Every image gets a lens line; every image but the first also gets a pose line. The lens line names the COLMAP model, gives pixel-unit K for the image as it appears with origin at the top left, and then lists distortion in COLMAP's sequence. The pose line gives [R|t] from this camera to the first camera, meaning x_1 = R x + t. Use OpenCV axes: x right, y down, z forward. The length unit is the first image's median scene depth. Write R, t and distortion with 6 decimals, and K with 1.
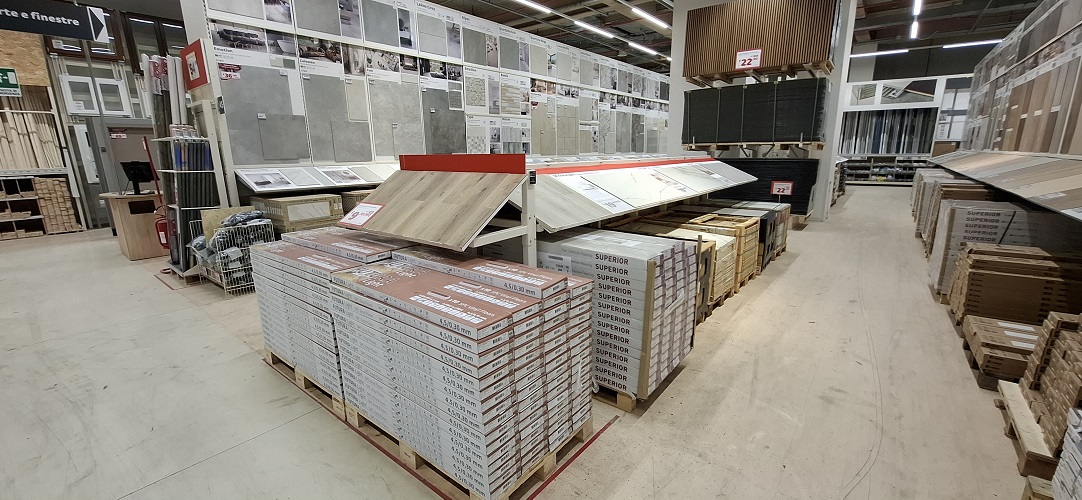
lens RADIAL K [[429.3, 0, 541.0], [0, 429.3, 250.0], [0, 0, 1]] dist [-0.007347, 0.000732]
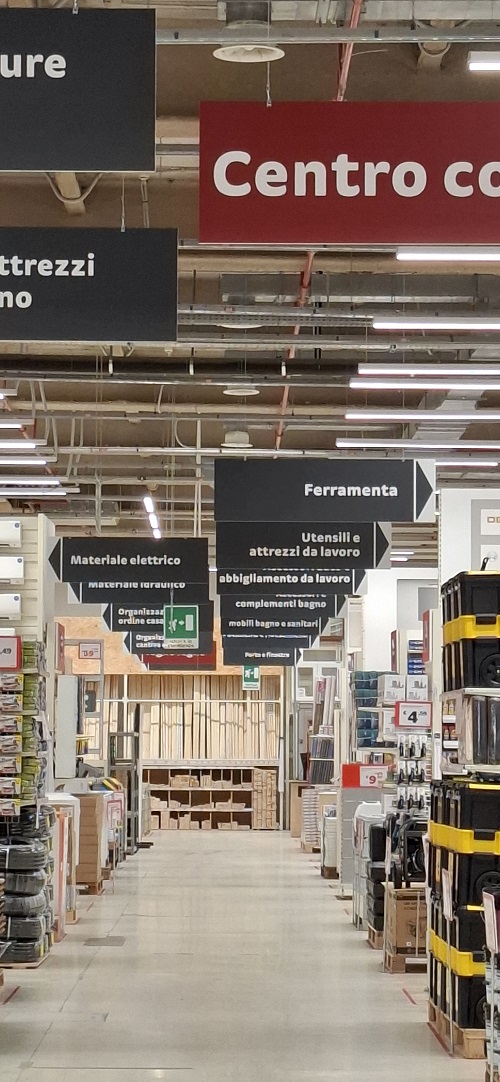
lens RADIAL K [[3111.5, 0, 250.0], [0, 3111.5, 541.0], [0, 0, 1]] dist [0.425446, -0.042125]
pose [[0.631444, -0.038292, -0.774475, 5.910530], [-0.185941, 0.962162, -0.199173, 1.022908], [0.752798, 0.269774, 0.600431, -4.663008]]
